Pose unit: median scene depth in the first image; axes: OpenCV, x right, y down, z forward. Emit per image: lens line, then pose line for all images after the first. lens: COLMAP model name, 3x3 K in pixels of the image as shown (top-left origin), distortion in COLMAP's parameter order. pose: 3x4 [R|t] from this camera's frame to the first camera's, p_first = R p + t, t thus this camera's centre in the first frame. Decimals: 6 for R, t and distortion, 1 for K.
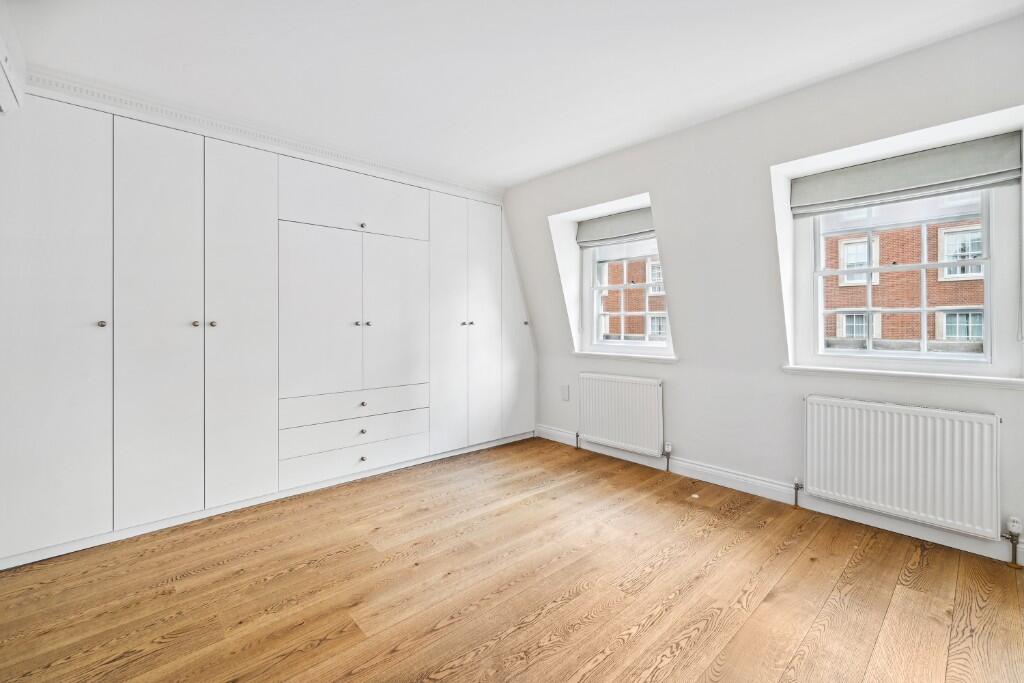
lens RADIAL K [[433.2, 0, 512.0], [0, 433.2, 341.5], [0, 0, 1]] dist [0.000447, -0.000058]
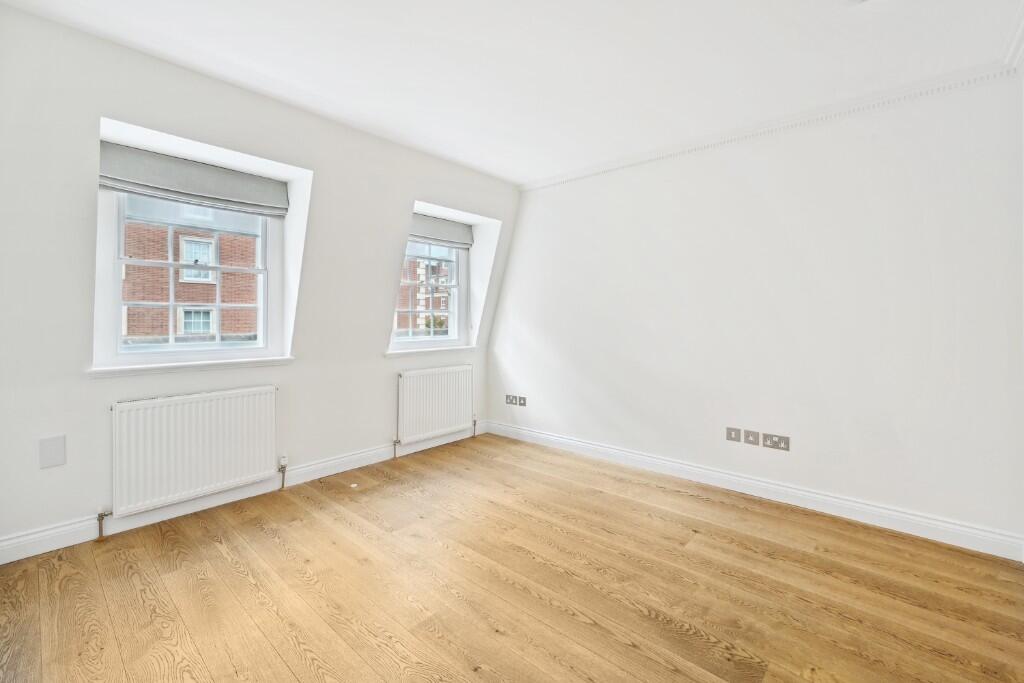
lens RADIAL K [[436.1, 0, 514.8], [0, 436.1, 321.9], [0, 0, 1]] dist [-0.001072, -0.000143]
pose [[-0.102606, -0.006803, 0.994699, -0.570284], [0.042106, 0.999051, 0.011176, -0.026472], [-0.993830, 0.043029, -0.102223, 0.617102]]
